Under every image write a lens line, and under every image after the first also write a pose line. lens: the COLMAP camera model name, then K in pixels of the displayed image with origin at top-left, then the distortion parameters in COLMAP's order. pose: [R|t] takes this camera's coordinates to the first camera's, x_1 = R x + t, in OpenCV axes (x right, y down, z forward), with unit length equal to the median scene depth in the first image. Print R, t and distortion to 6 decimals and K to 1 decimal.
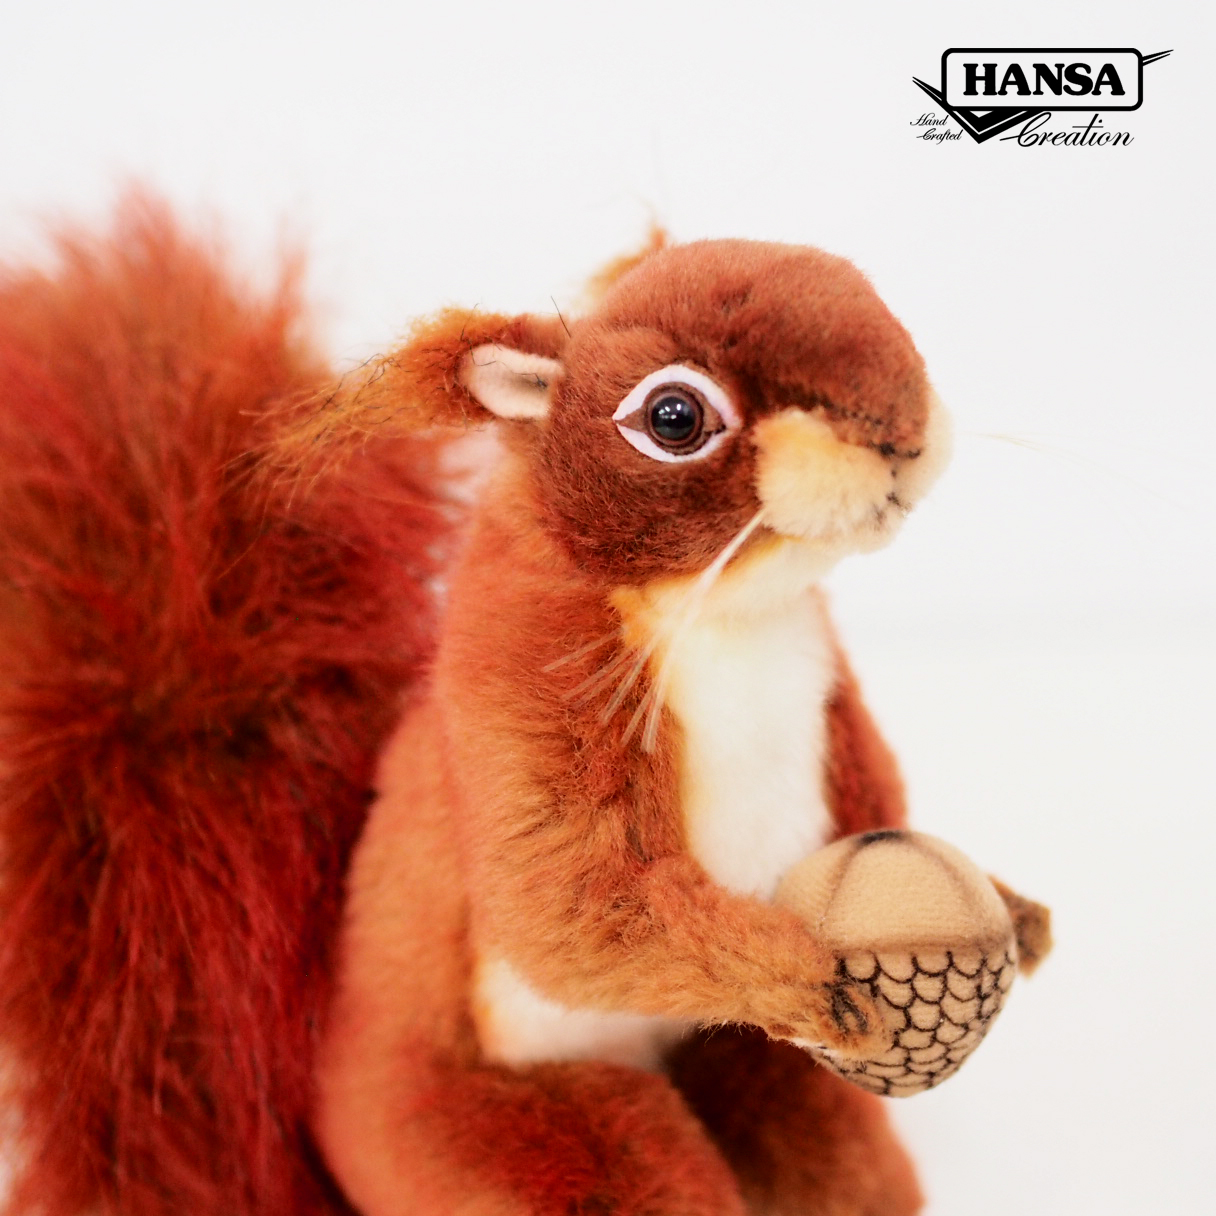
lens RADIAL K [[2661.5, 0, 608.0], [0, 2661.5, 608.0], [0, 0, 1]] dist [-0.417899, 7.812120]
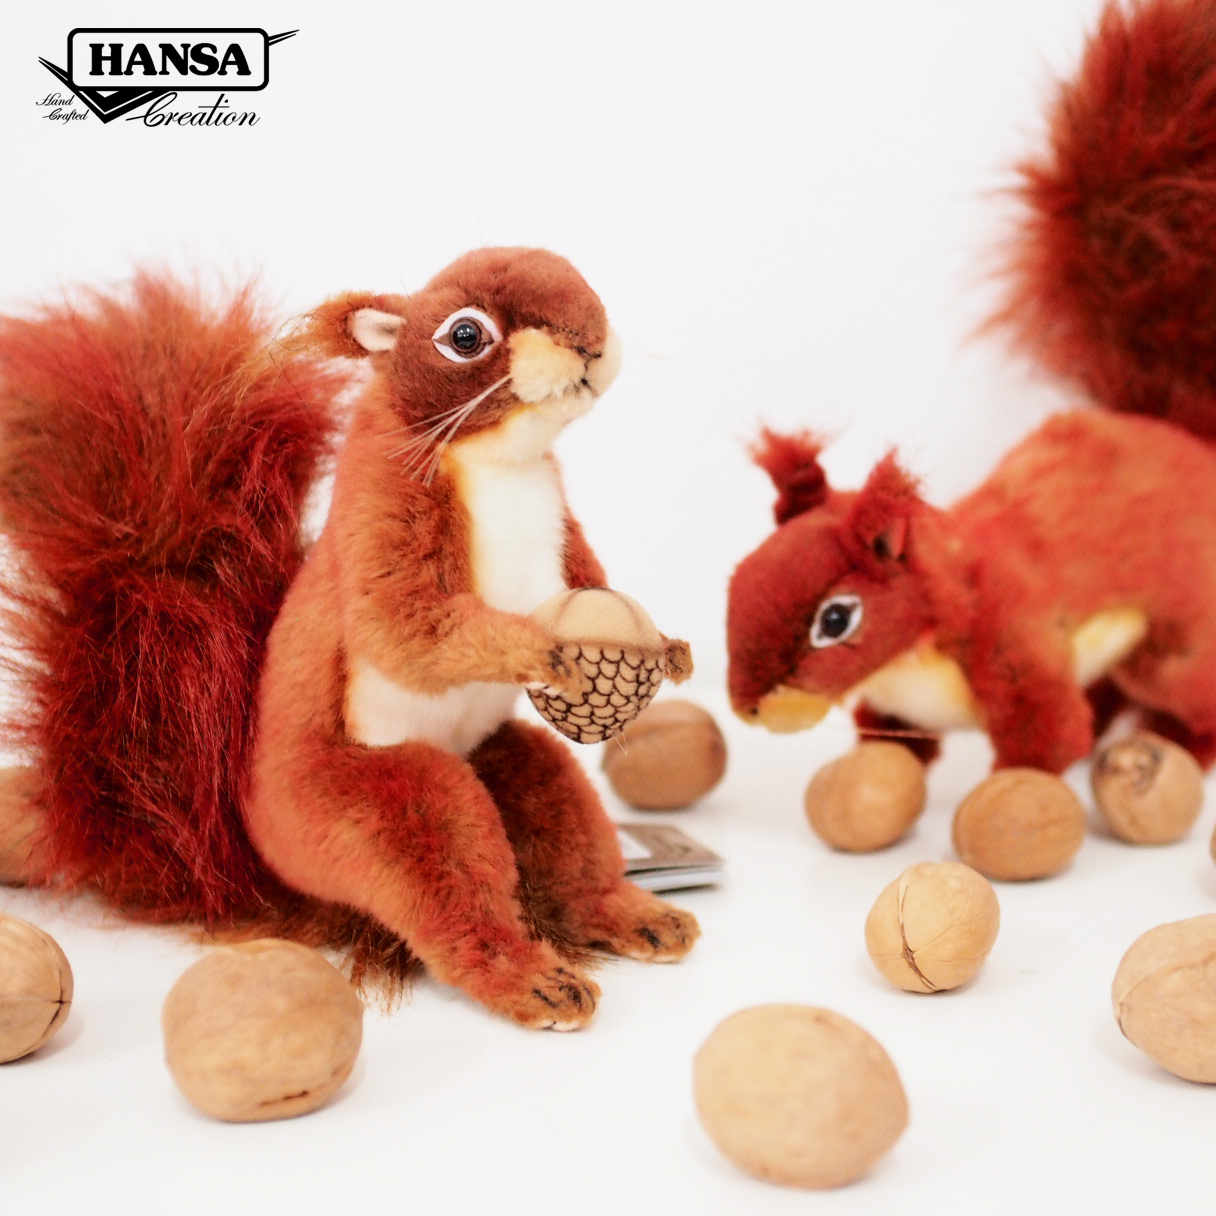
lens RADIAL K [[2661.5, 0, 608.0], [0, 2661.5, 608.0], [0, 0, 1]] dist [-0.417899, 7.812120]
pose [[0.998953, 0.018130, 0.042008, 0.049140], [-0.012070, 0.990042, -0.140257, 0.361555], [-0.044132, 0.139603, 0.989224, -0.756771]]
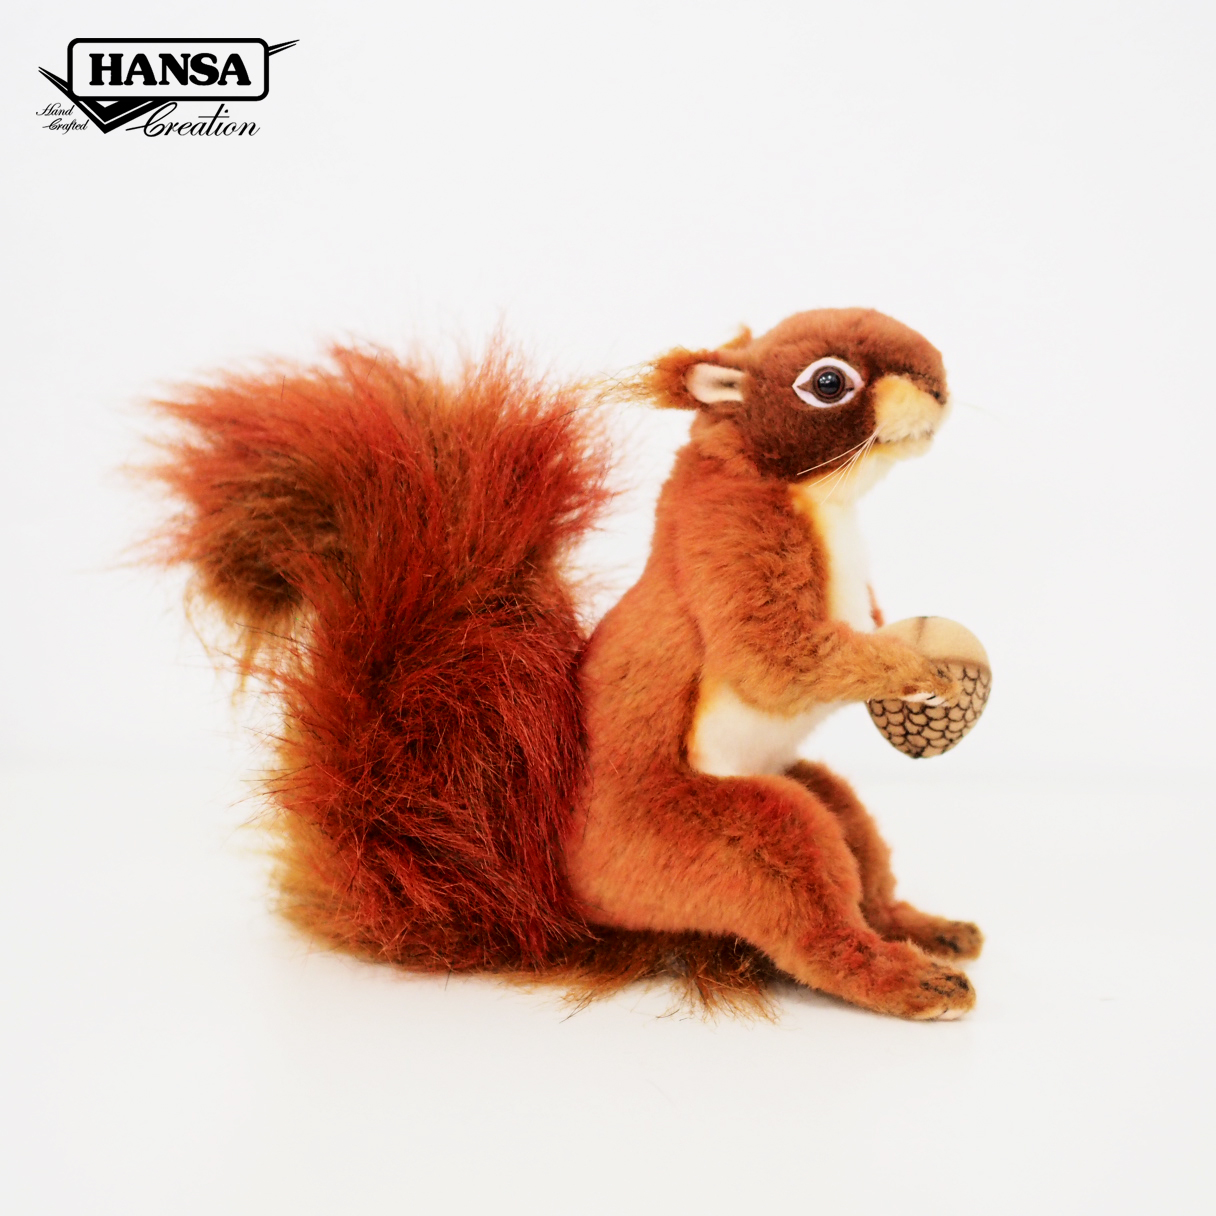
lens RADIAL K [[2661.5, 0, 608.0], [0, 2661.5, 608.0], [0, 0, 1]] dist [-0.417899, 7.812120]
pose [[0.937909, 0.013056, 0.346637, -0.805580], [0.074960, 0.968052, -0.239284, 0.546267], [-0.338686, 0.250411, 0.906965, -0.681982]]
